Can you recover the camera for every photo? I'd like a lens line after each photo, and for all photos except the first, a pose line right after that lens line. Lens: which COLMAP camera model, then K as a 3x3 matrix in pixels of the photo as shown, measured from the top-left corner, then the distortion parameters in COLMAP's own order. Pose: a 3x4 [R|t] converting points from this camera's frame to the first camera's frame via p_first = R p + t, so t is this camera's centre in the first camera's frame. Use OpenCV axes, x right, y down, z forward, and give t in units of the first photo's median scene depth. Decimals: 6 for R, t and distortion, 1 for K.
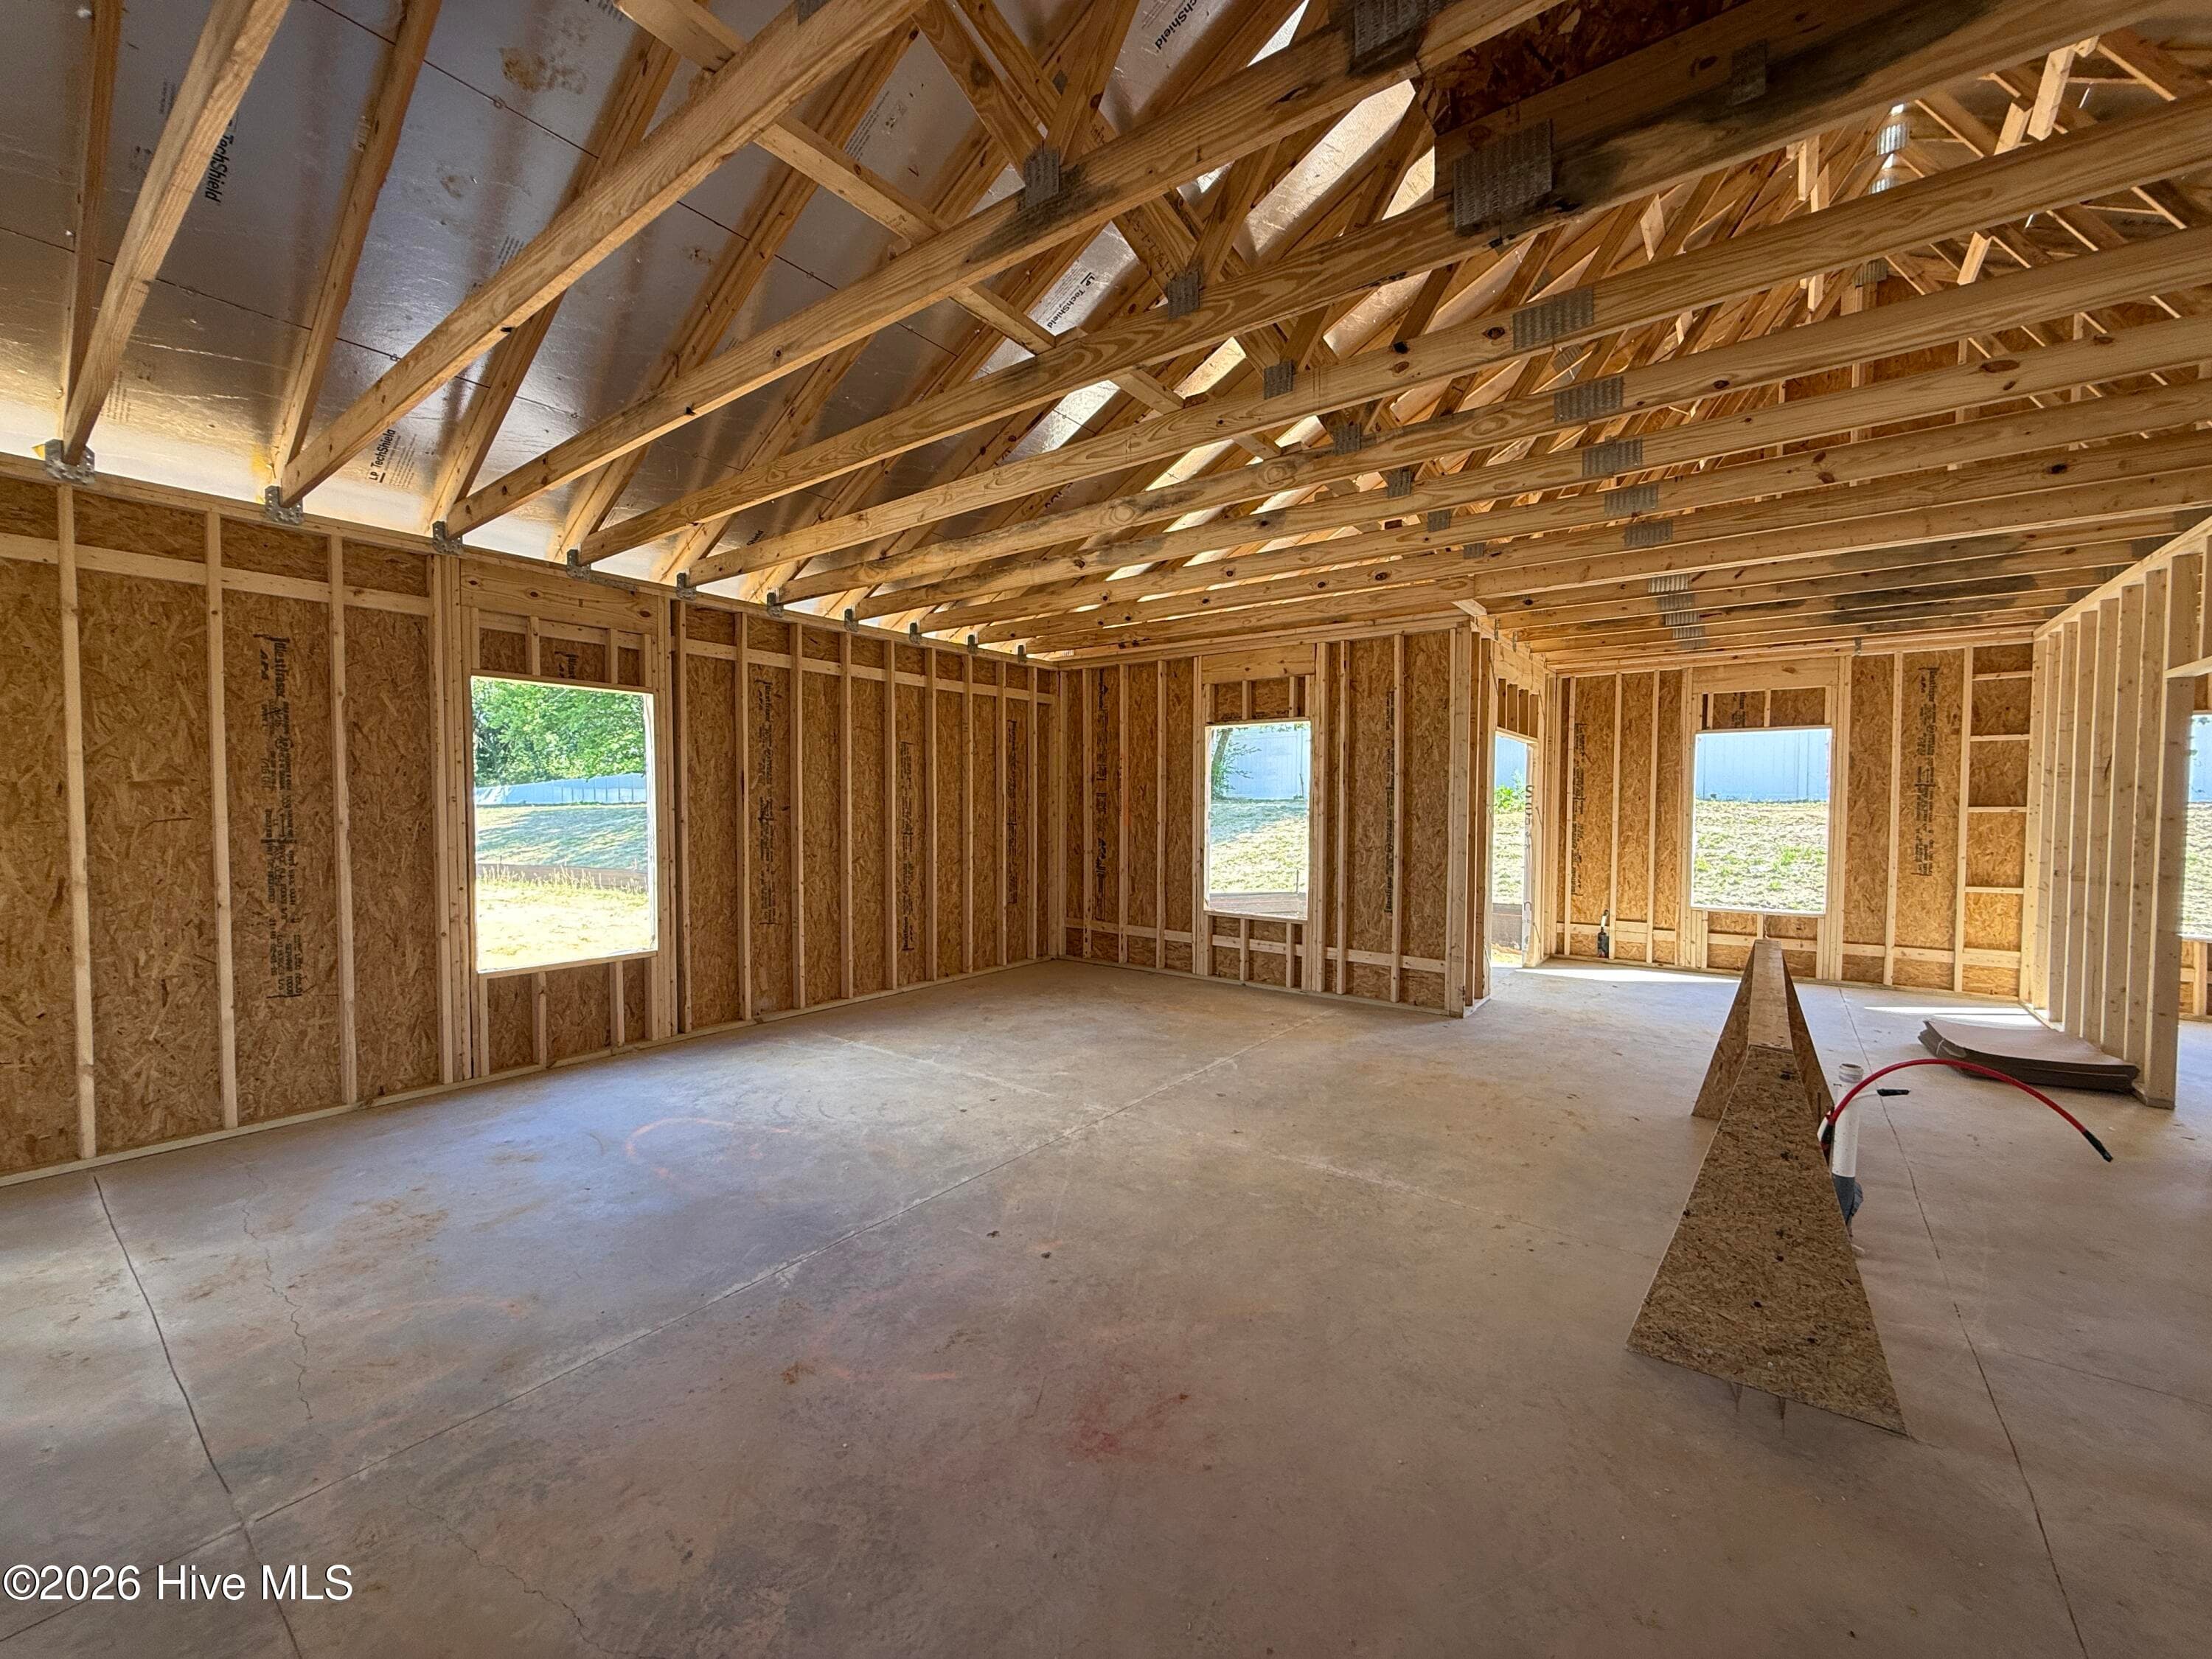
lens RADIAL K [[886.4, 0, 1099.8], [0, 886.4, 834.5], [0, 0, 1]] dist [0.002242, 0.000022]
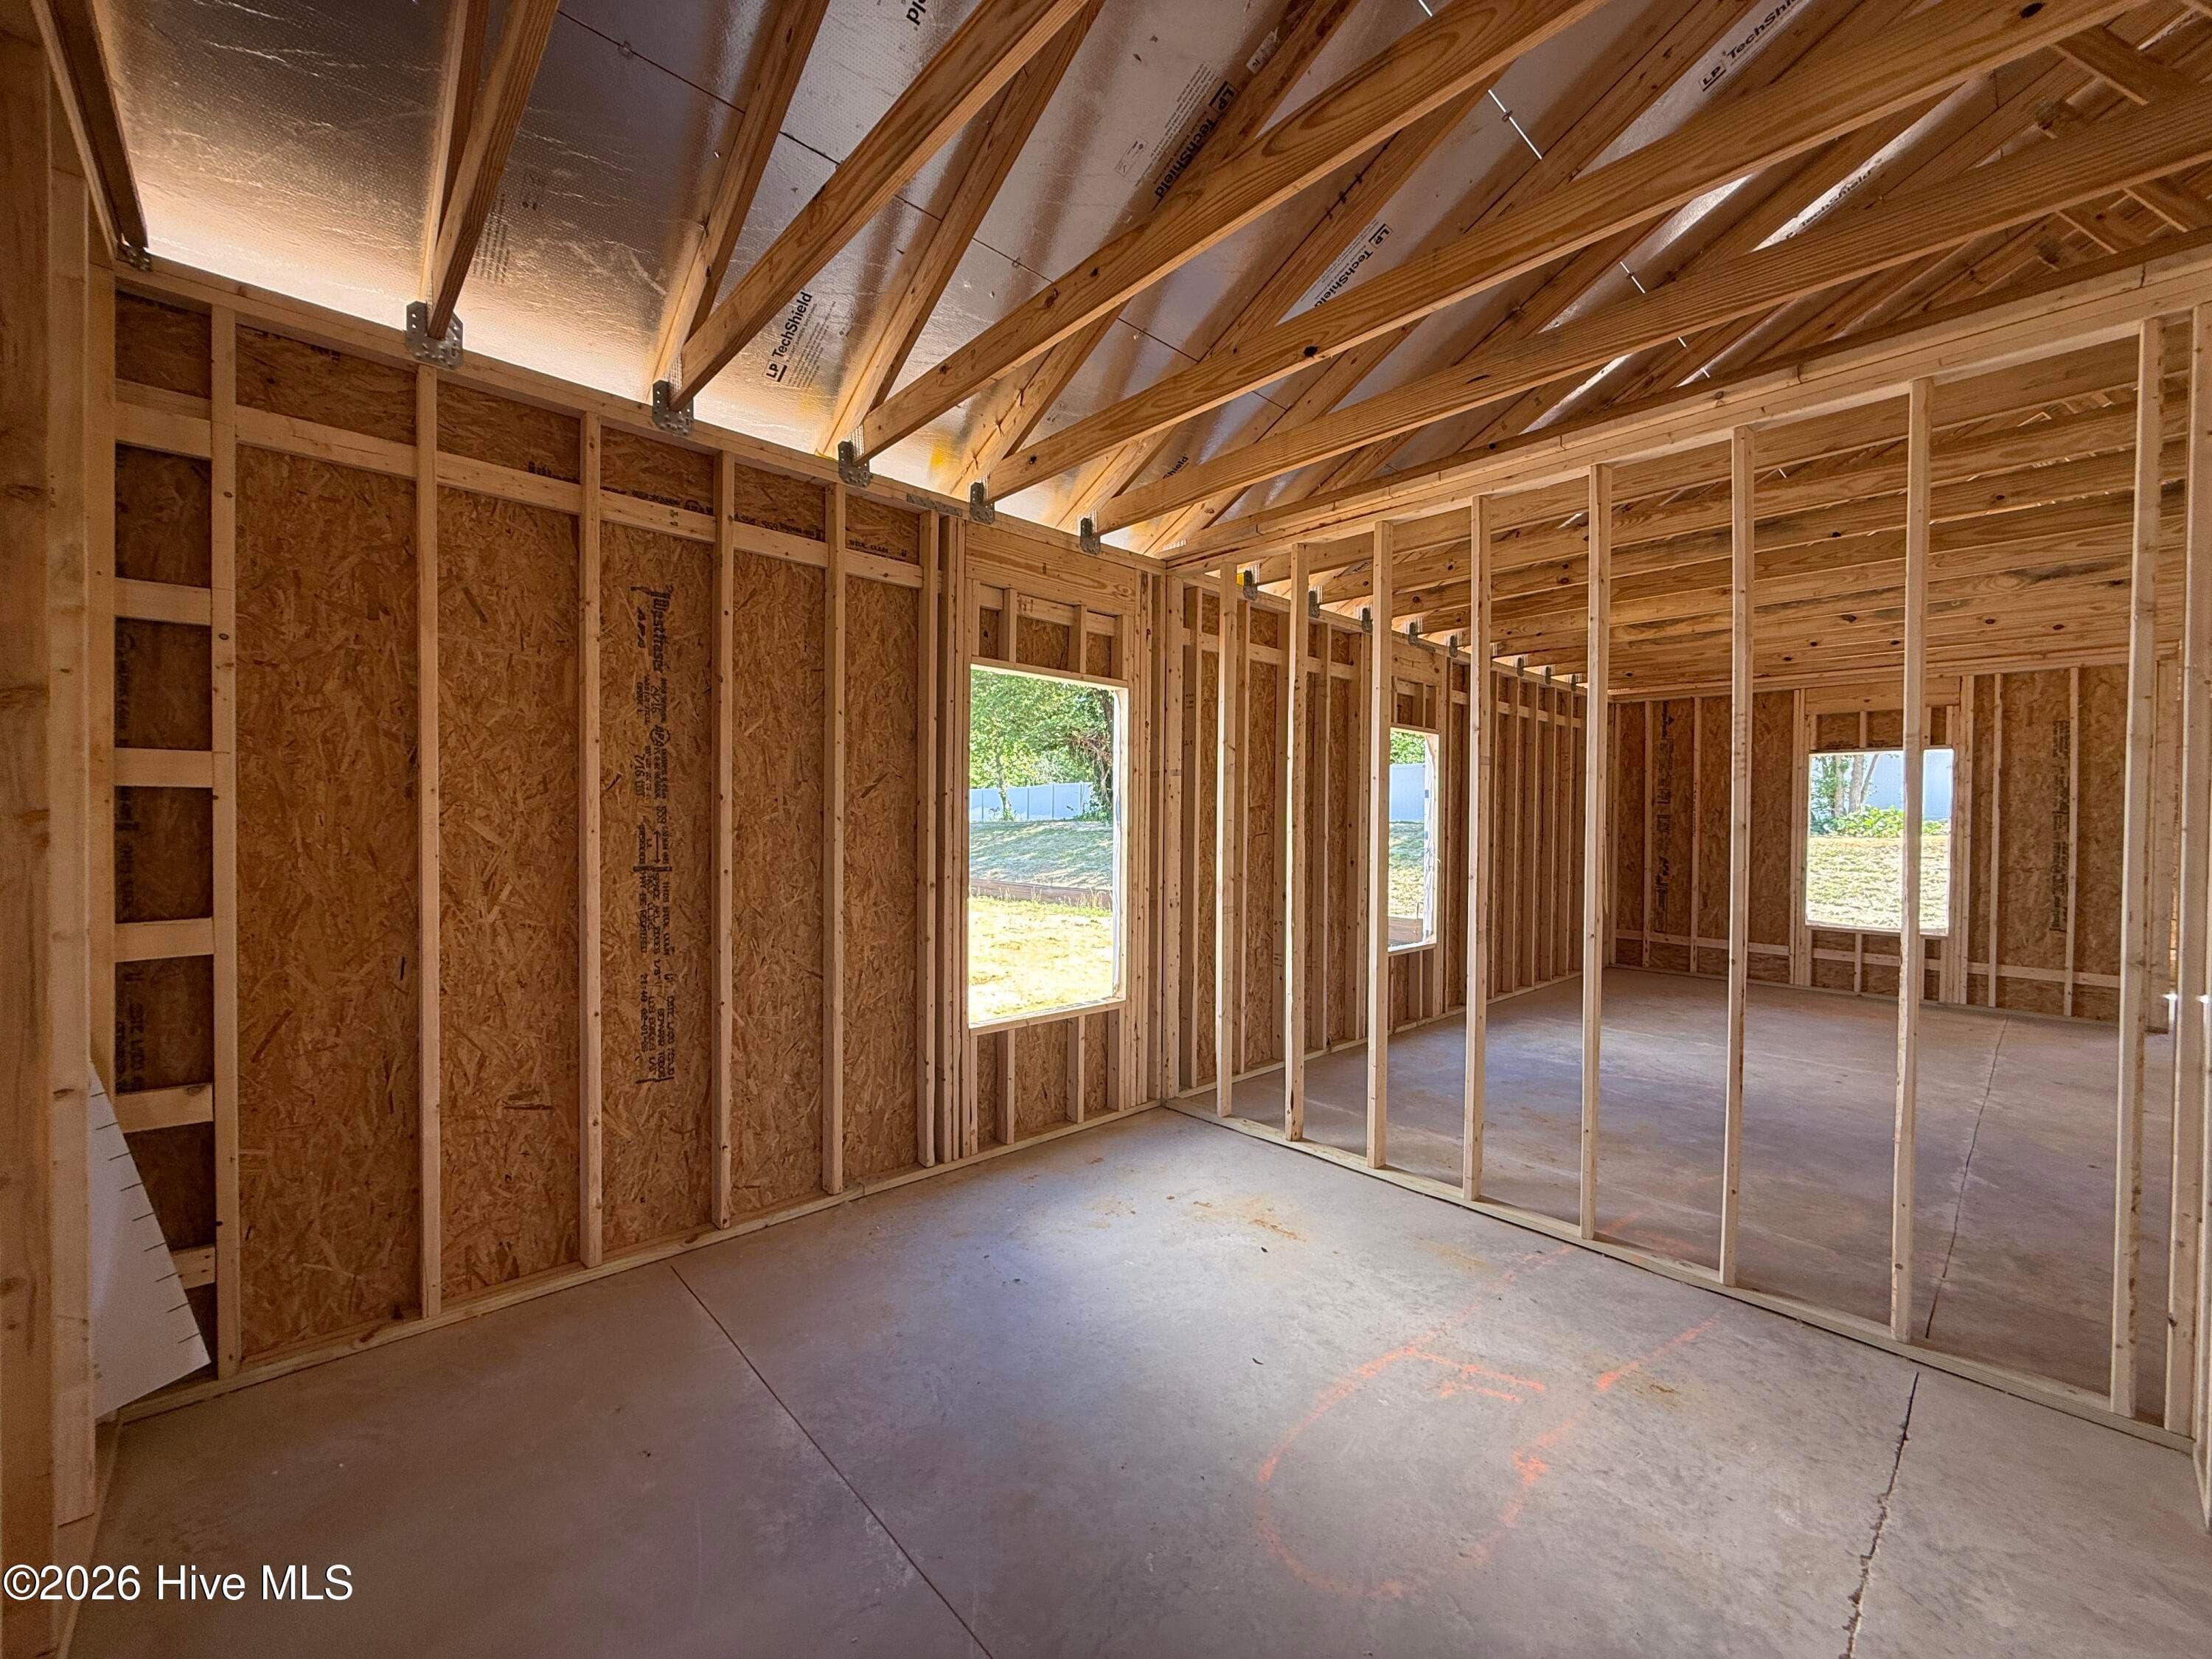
lens RADIAL K [[882.6, 0, 1100.2], [0, 882.6, 835.2], [0, 0, 1]] dist [0.001588, -0.000110]
pose [[0.984403, 0.008300, -0.175734, -0.635713], [-0.011972, 0.999731, -0.019842, 0.009914], [0.175522, 0.021636, 0.984238, -0.243278]]
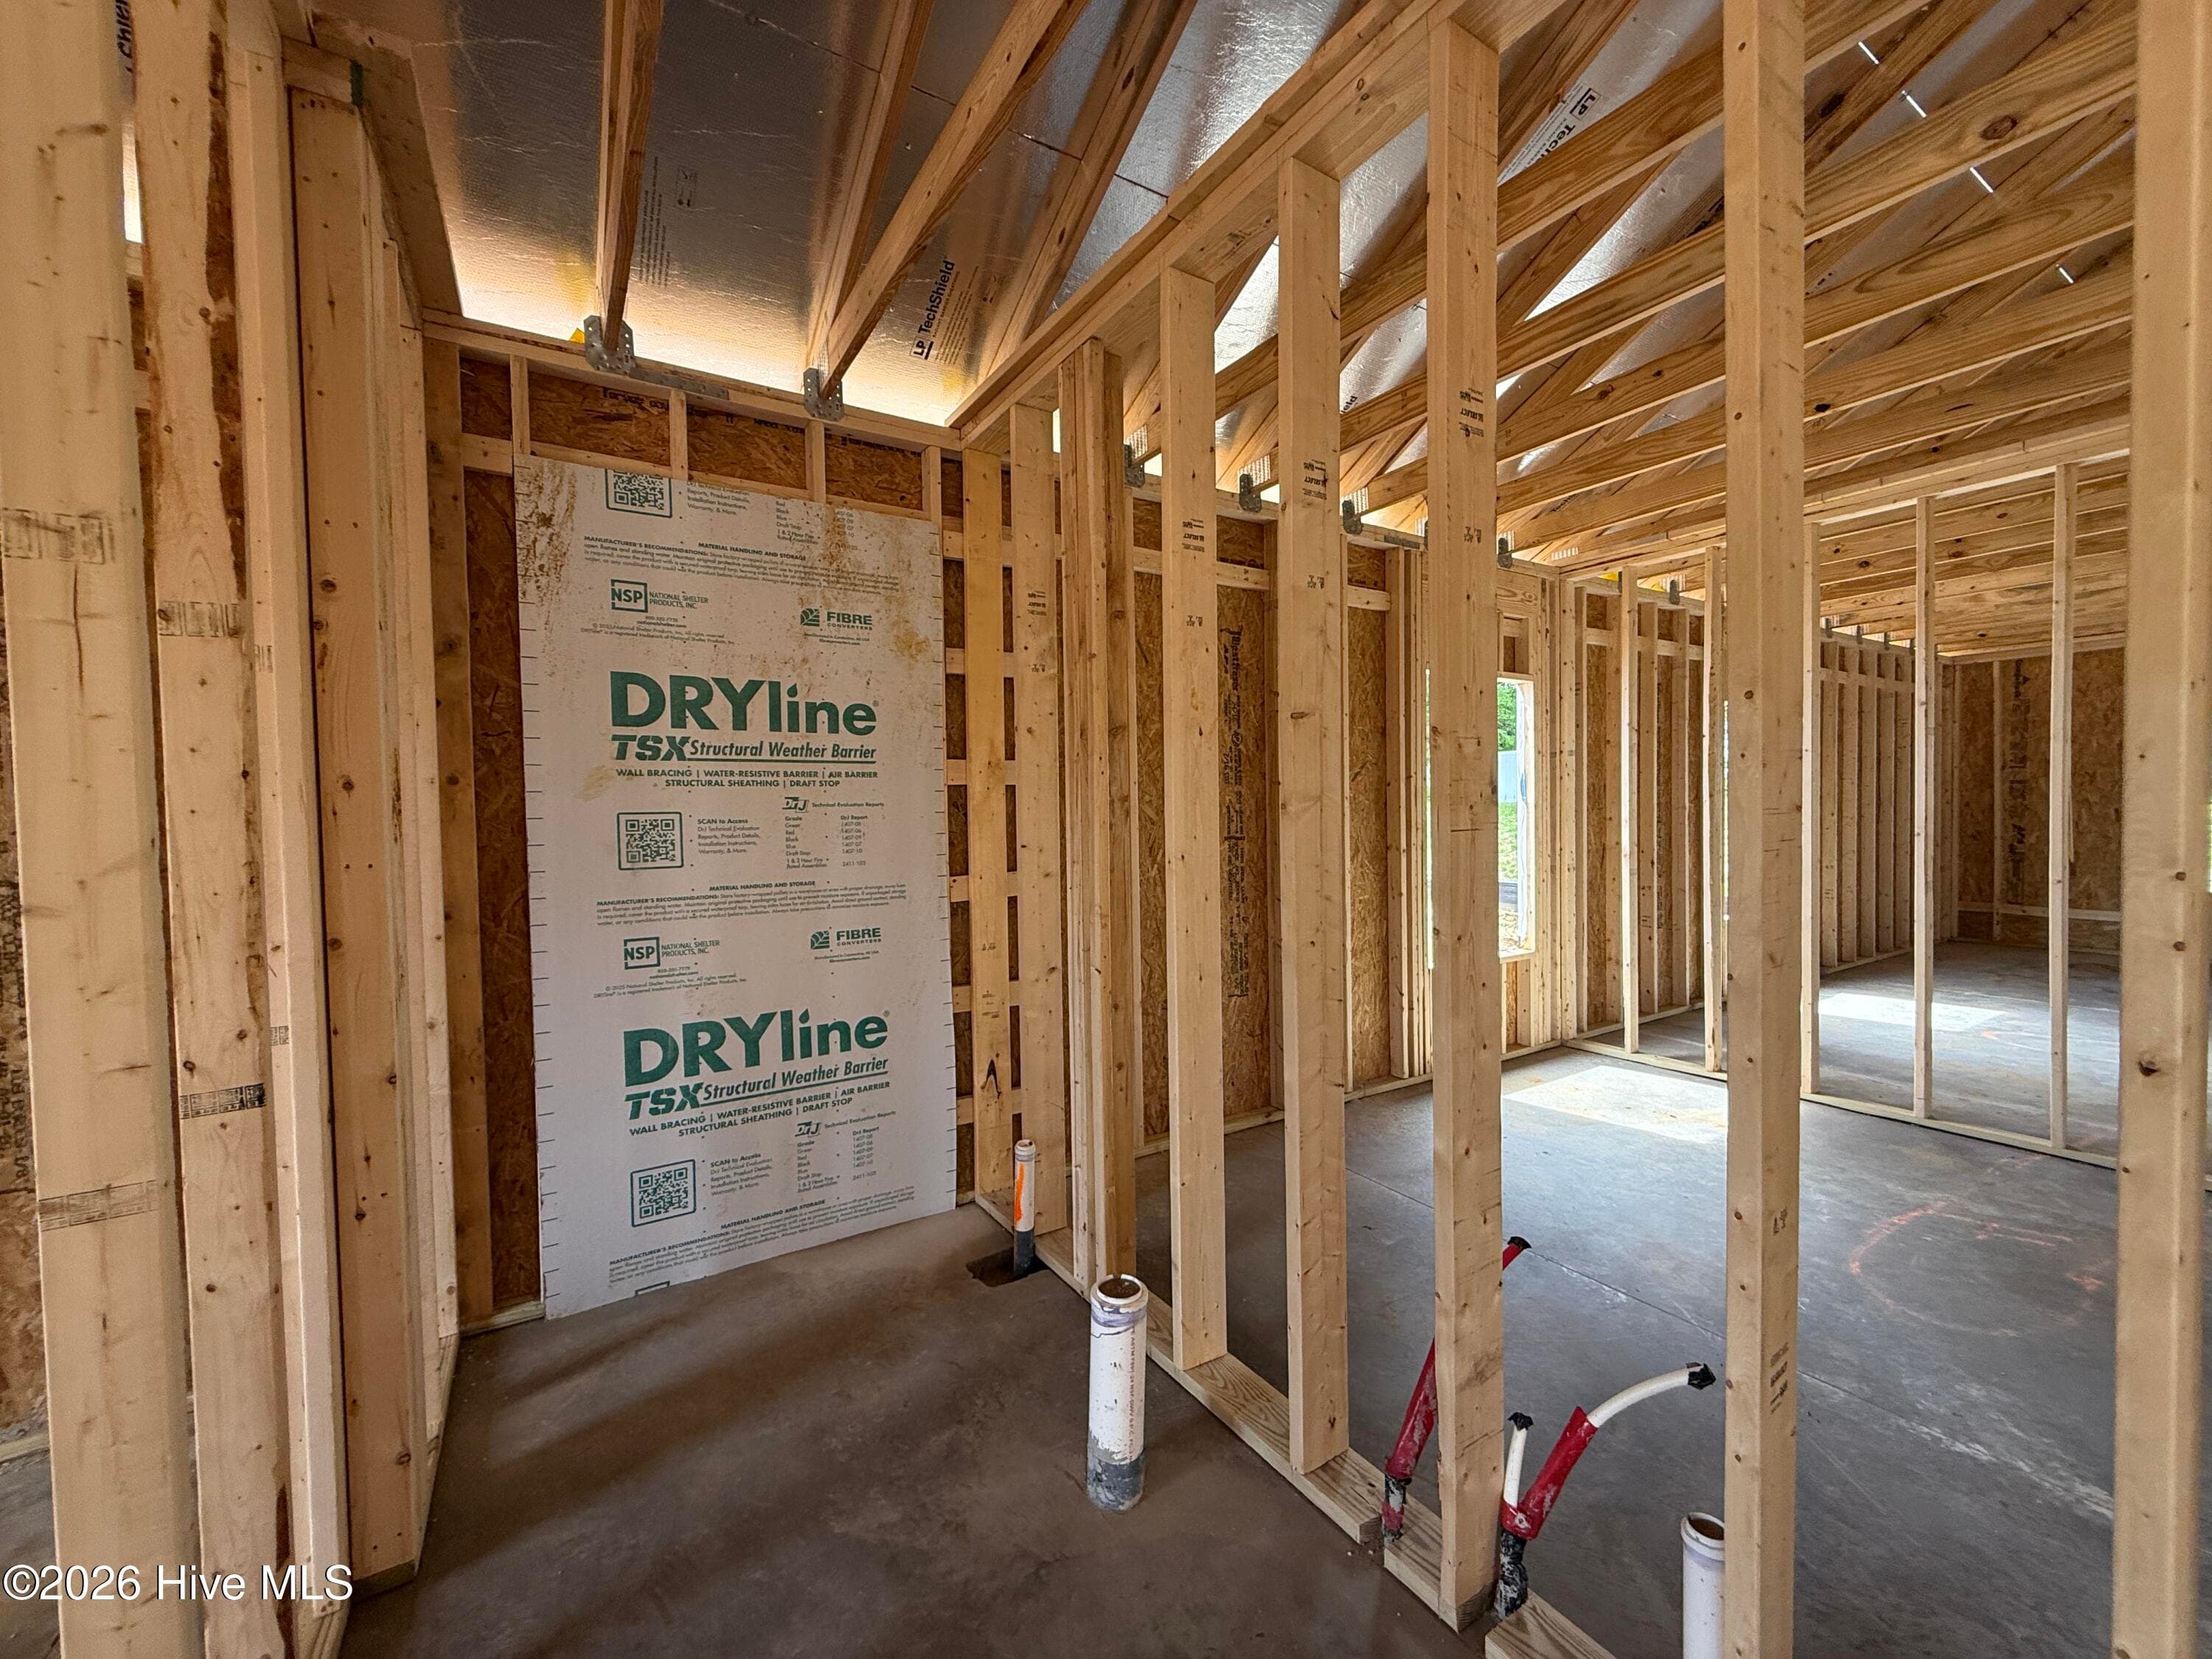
lens RADIAL K [[883.8, 0, 1100.2], [0, 883.8, 835.3], [0, 0, 1]] dist [0.001514, -0.000077]
pose [[0.934046, -0.008748, -0.357044, -0.818340], [0.006455, 0.999950, -0.007615, 0.023514], [0.357093, 0.004808, 0.934056, -0.447403]]
